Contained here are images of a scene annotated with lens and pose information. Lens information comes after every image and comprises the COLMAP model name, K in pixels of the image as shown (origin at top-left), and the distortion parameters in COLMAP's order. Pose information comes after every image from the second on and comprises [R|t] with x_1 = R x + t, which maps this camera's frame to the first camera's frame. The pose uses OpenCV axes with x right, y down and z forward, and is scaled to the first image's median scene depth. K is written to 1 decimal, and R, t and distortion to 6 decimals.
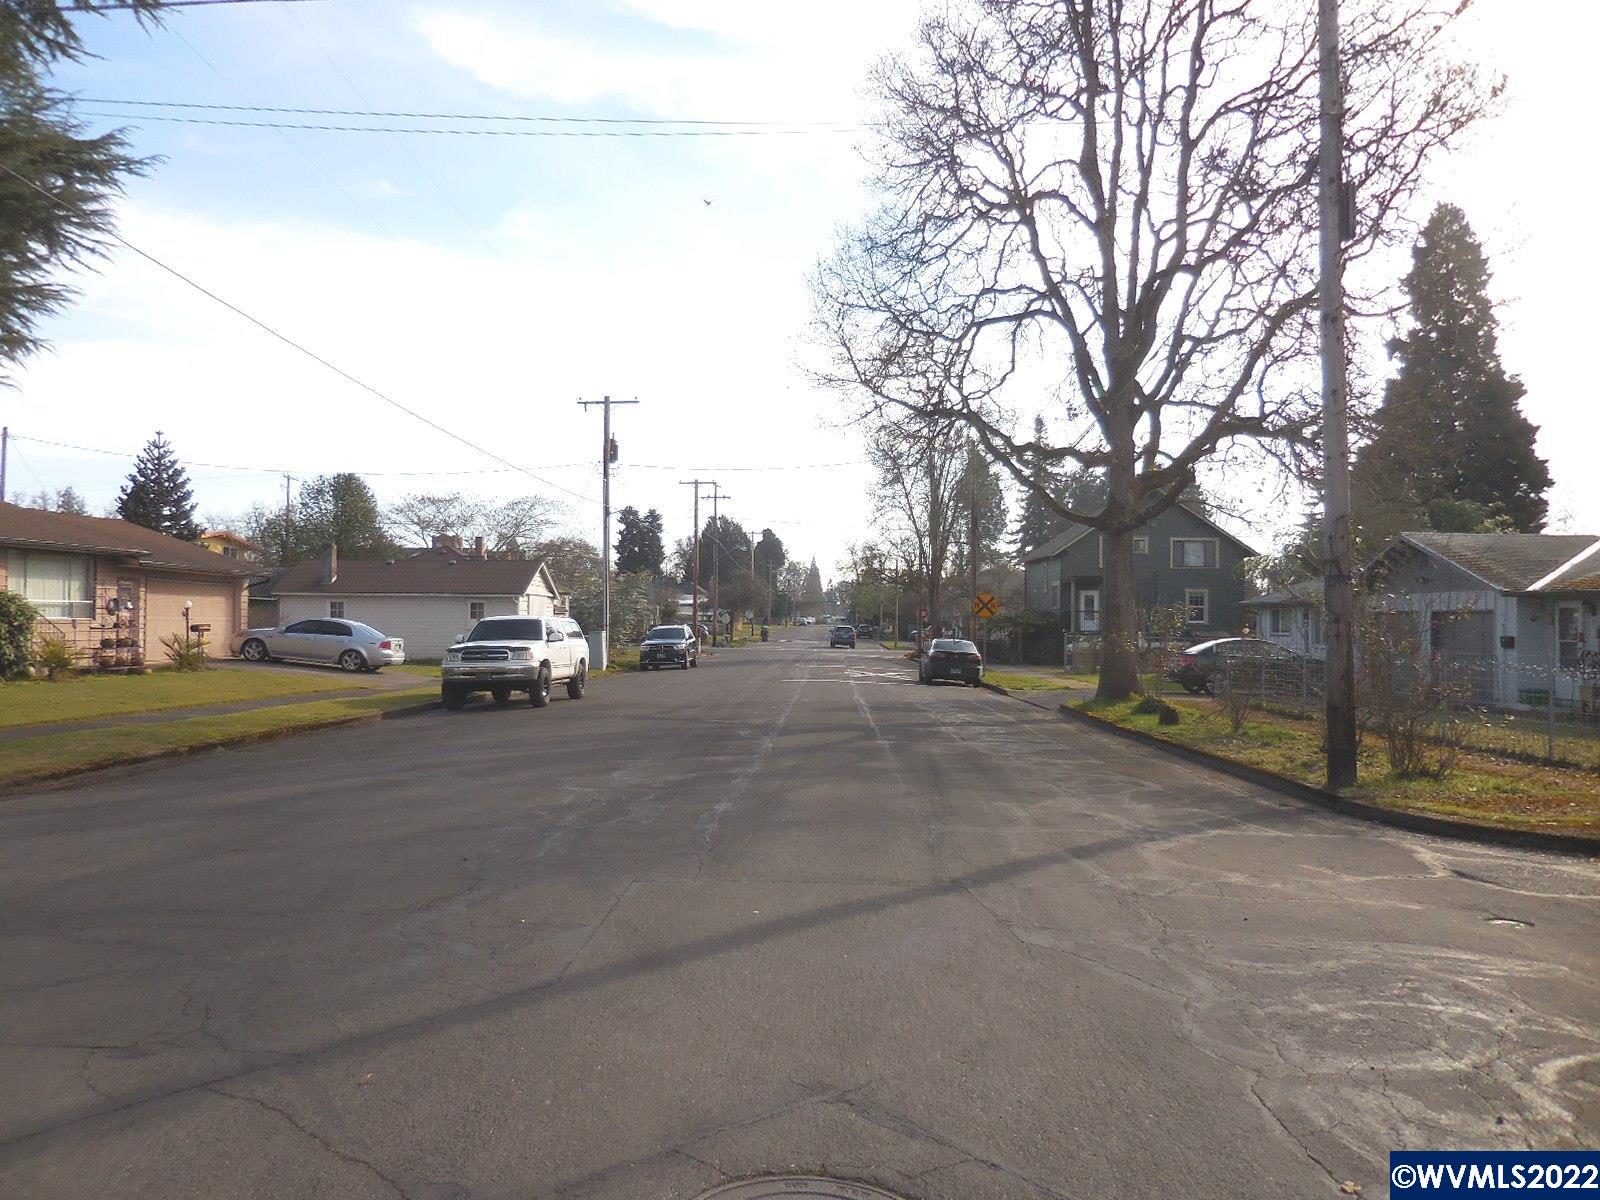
lens RADIAL K [[1224.7, 0, 799.1], [0, 1224.7, 595.8], [0, 0, 1]] dist [0.011142, 0.016346]
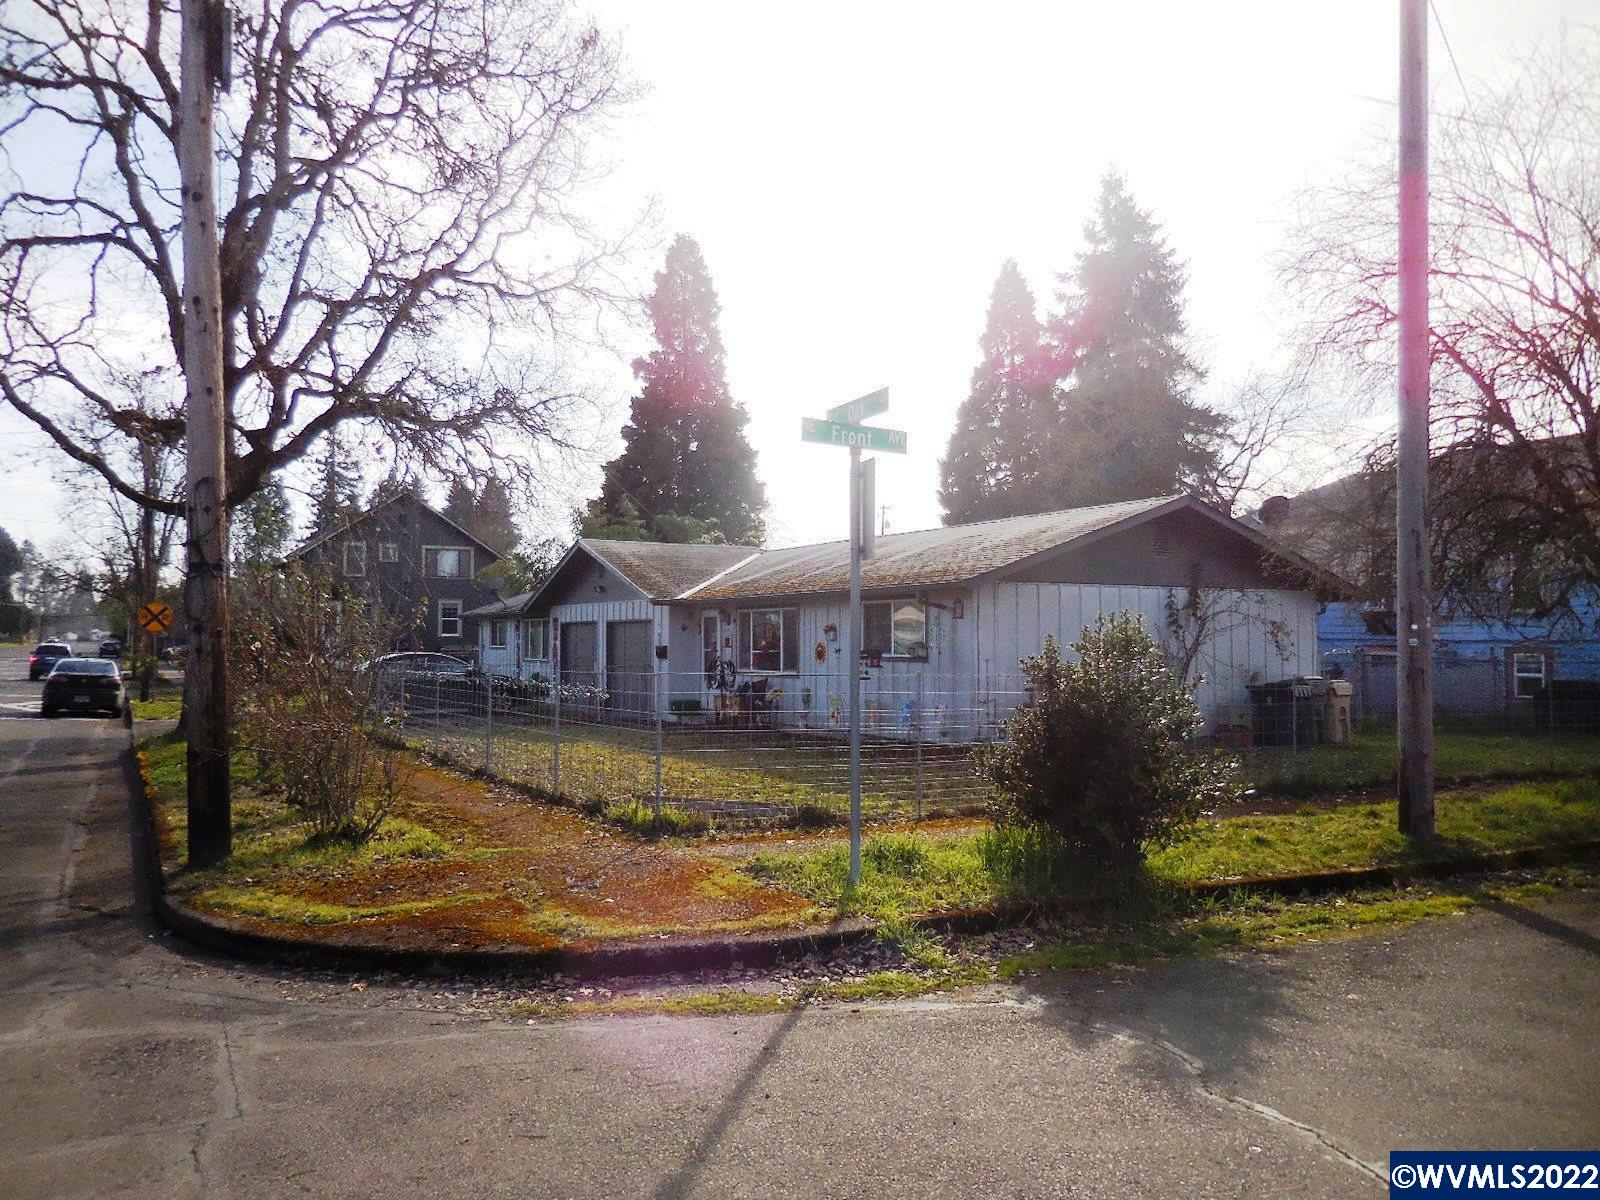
lens RADIAL K [[1224.7, 0, 793.8], [0, 1224.7, 608.4], [0, 0, 1]] dist [0.011142, 0.016346]
pose [[0.864027, 0.002259, 0.503441, 0.106307], [-0.001700, 0.999997, -0.001569, 0.002536], [-0.503443, 0.000500, 0.864028, 0.064359]]
